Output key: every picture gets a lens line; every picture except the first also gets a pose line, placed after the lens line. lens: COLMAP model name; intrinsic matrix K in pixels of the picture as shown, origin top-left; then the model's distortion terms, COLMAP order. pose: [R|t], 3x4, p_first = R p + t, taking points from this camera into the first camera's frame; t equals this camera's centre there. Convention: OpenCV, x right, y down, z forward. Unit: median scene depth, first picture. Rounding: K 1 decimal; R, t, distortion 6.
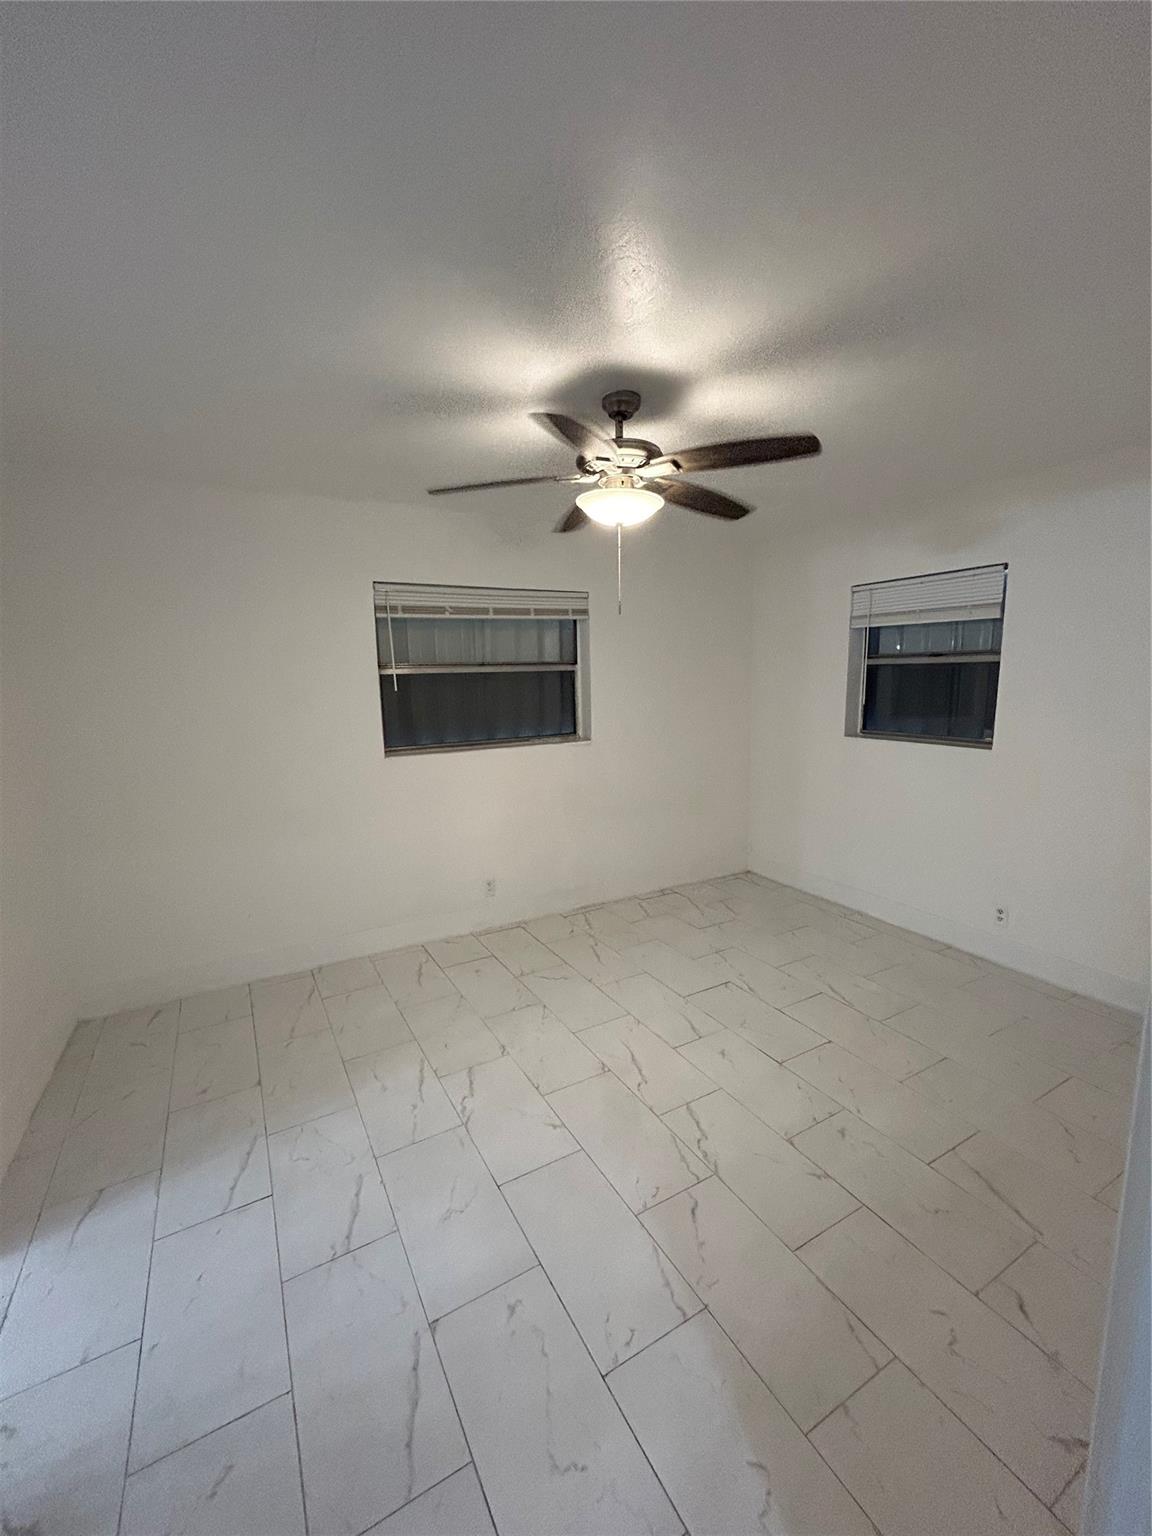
lens RADIAL K [[622.2, 0, 576.9], [0, 622.2, 772.3], [0, 0, 1]] dist [0.000945, 0.000117]
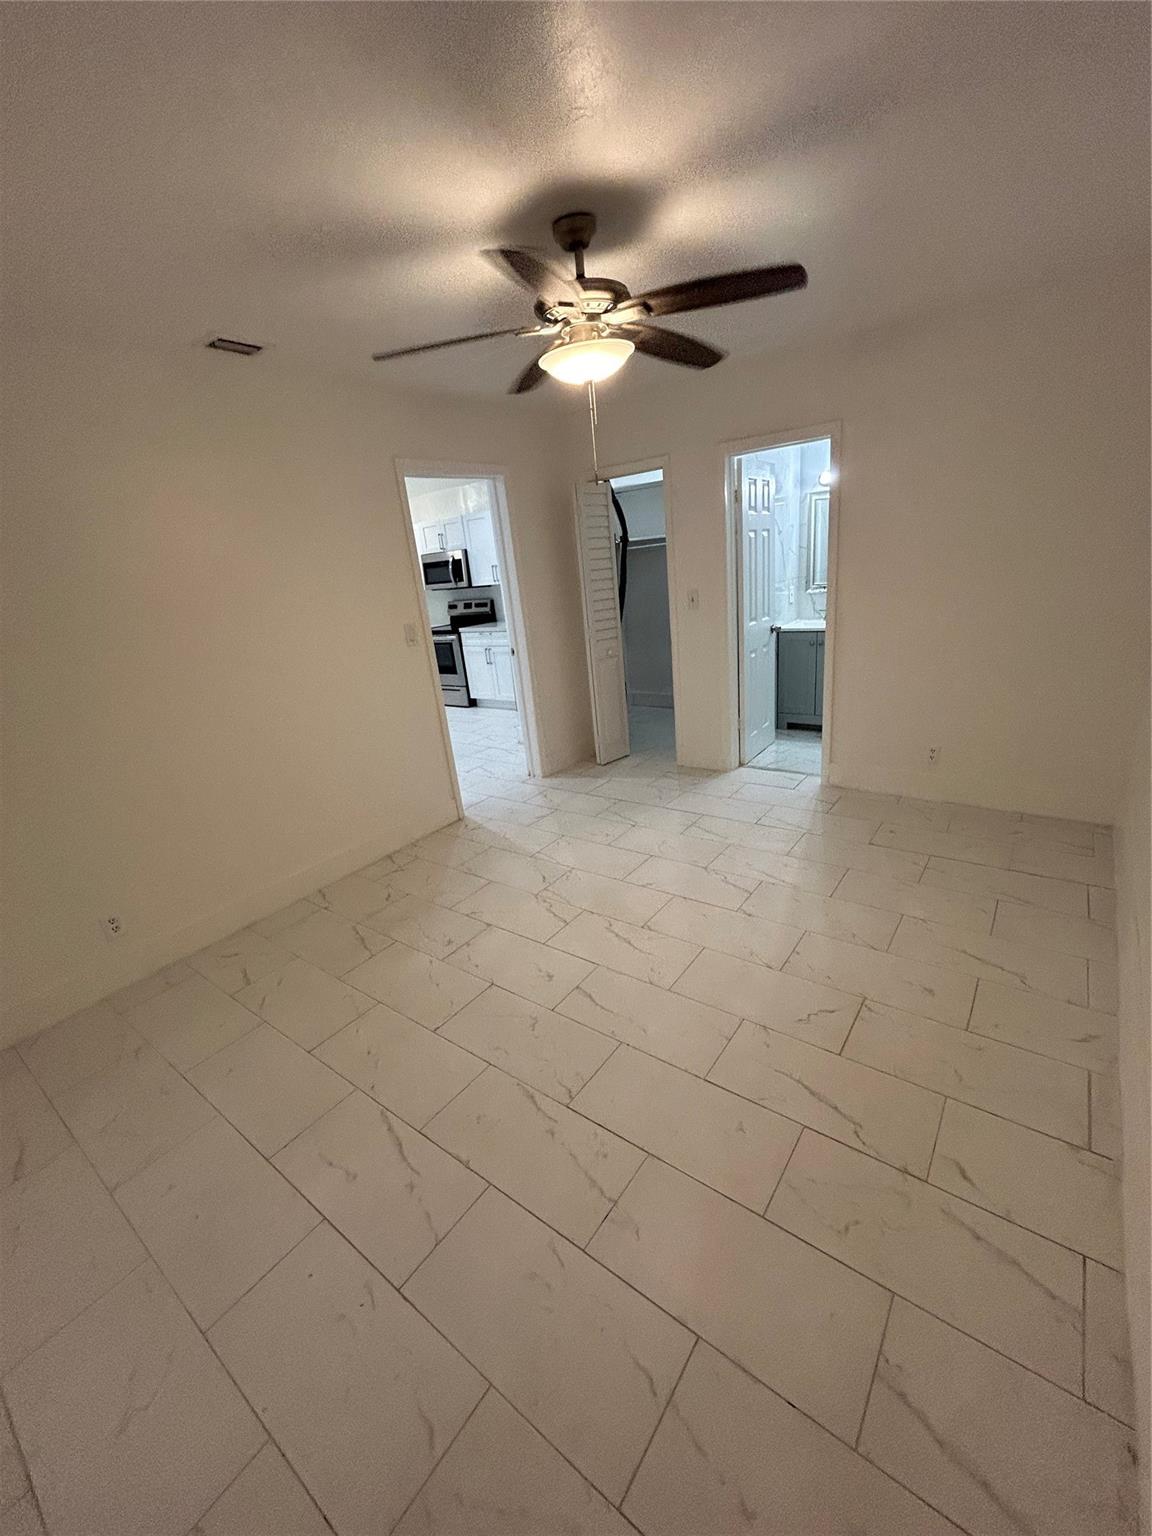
lens RADIAL K [[622.2, 0, 581.3], [0, 622.2, 767.4], [0, 0, 1]] dist [0.000945, 0.000117]
pose [[-0.910179, 0.230844, -0.343926, 0.336740], [0.052958, 0.888347, 0.456109, -0.201395], [0.410816, 0.396928, -0.820779, 1.269909]]
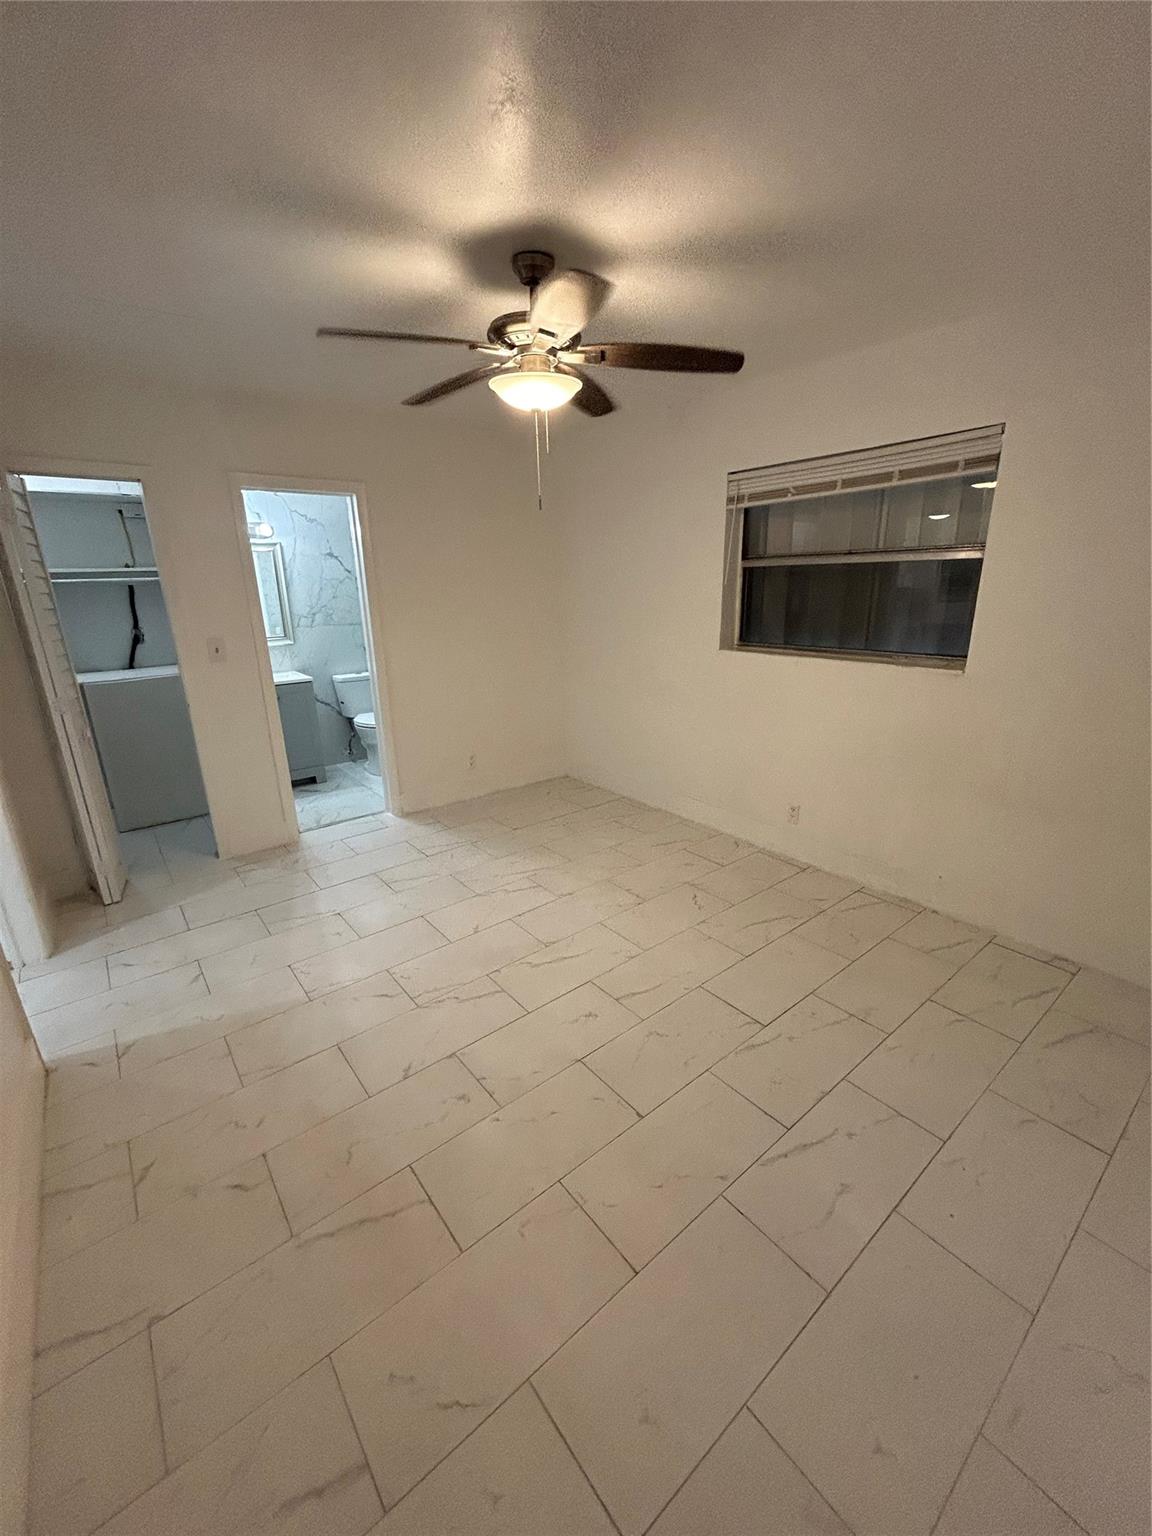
lens RADIAL K [[622.2, 0, 573.7], [0, 622.2, 767.9], [0, 0, 1]] dist [0.000945, 0.000117]
pose [[0.158999, 0.303955, -0.939324, 0.727716], [-0.134523, 0.949224, 0.284388, -0.102866], [0.978071, 0.081143, 0.191815, 0.589905]]
